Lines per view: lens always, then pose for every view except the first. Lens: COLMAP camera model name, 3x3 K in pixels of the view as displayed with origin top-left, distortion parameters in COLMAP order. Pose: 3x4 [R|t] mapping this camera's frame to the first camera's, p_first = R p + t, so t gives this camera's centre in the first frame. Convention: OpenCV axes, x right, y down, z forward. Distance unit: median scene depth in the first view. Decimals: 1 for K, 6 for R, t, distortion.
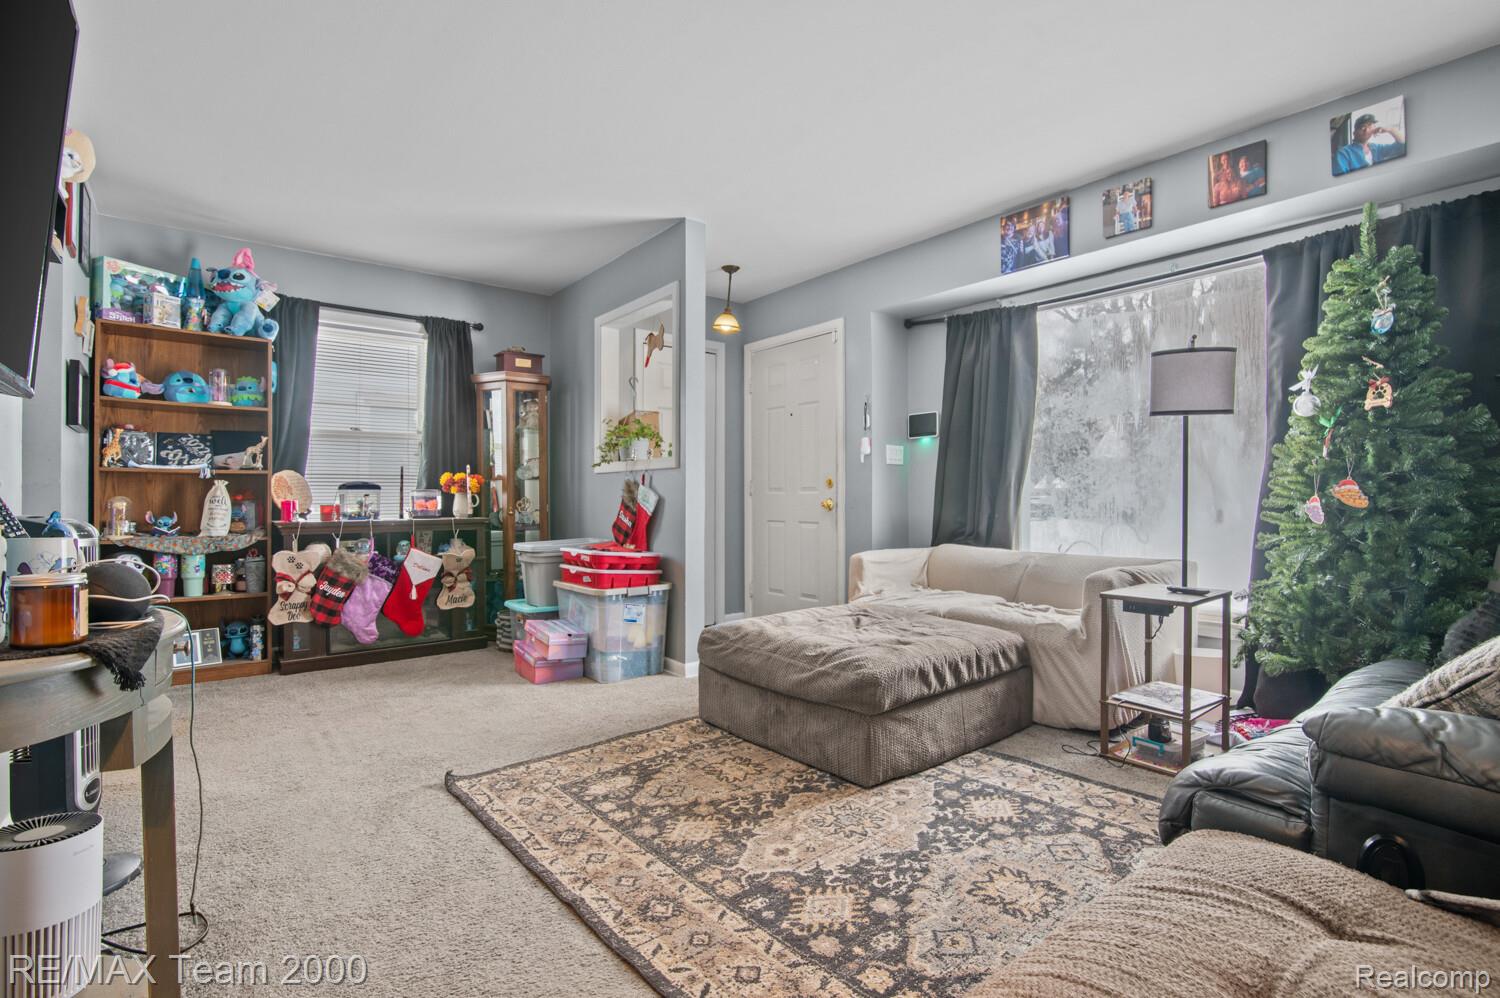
lens RADIAL K [[700.2, 0, 751.3], [0, 700.2, 499.9], [0, 0, 1]] dist [-0.002692, 0.000142]
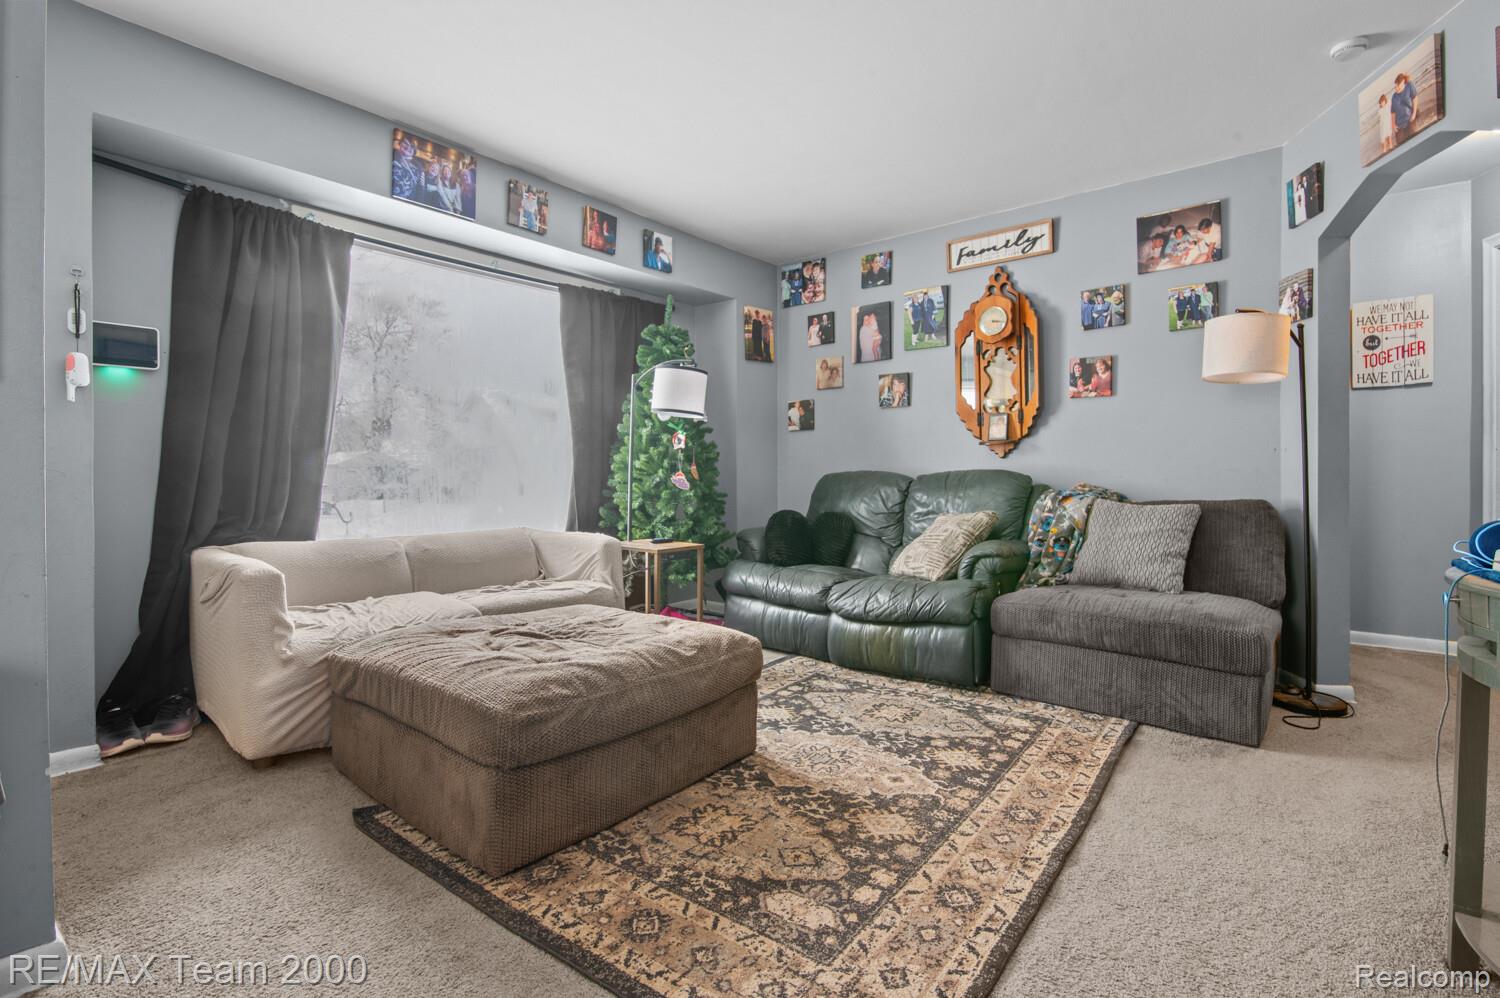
lens RADIAL K [[700.2, 0, 792.9], [0, 700.2, 474.4], [0, 0, 1]] dist [-0.002692, 0.000142]
pose [[-0.238589, 0.001552, 0.971119, -0.904719], [0.004960, 0.999988, -0.000379, 0.002237], [-0.971108, 0.004726, -0.238594, 1.258761]]
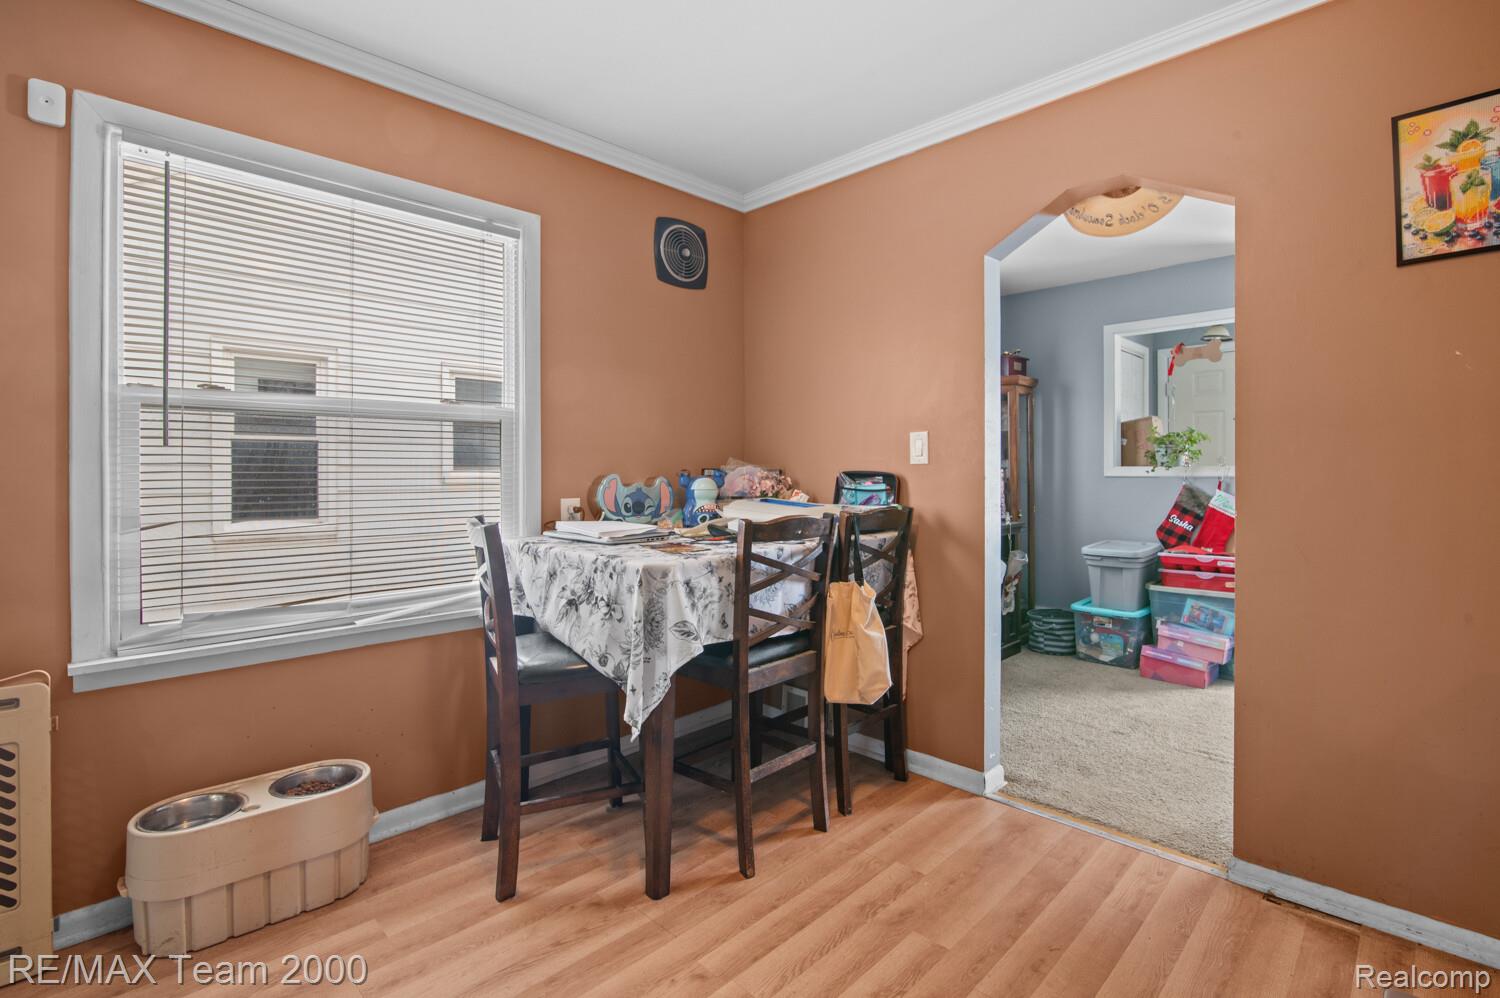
lens RADIAL K [[700.2, 0, 742.4], [0, 700.2, 470.2], [0, 0, 1]] dist [-0.002692, 0.000142]
pose [[0.993083, -0.001077, 0.117409, -1.822621], [0.001829, 0.999979, -0.006296, -0.086940], [-0.117399, 0.006467, 0.993064, 0.083174]]
